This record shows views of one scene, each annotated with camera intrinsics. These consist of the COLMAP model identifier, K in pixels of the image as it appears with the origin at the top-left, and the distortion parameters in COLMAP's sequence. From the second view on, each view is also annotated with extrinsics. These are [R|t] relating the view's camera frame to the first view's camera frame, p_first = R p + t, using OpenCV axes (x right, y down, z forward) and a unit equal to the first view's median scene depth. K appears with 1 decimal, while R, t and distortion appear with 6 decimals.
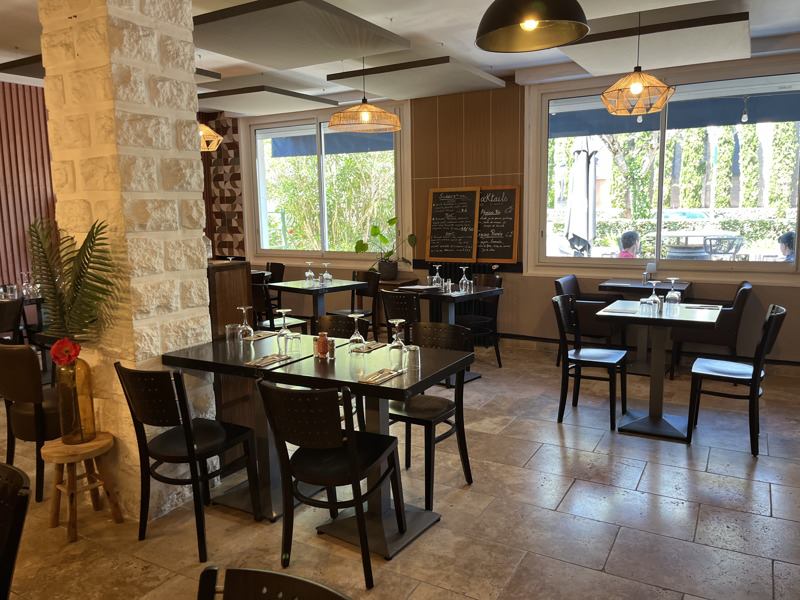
lens RADIAL K [[623.0, 0, 399.1], [0, 623.0, 302.6], [0, 0, 1]] dist [0.007349, -0.029118]
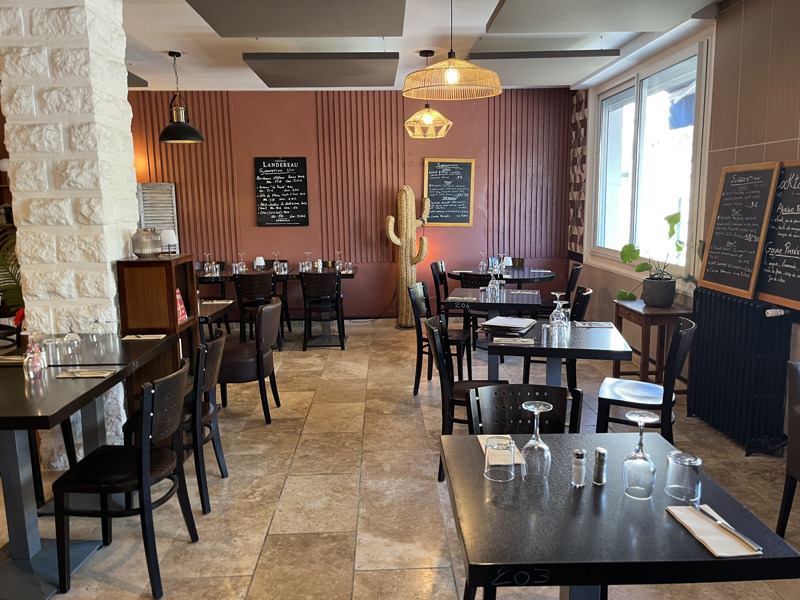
lens RADIAL K [[623.0, 0, 402.5], [0, 623.0, 295.5], [0, 0, 1]] dist [0.007349, -0.029118]
pose [[0.524516, 0.136412, -0.840402, 0.883317], [-0.121830, 0.988949, 0.084487, -0.157562], [0.842639, 0.058071, 0.535338, 0.909336]]
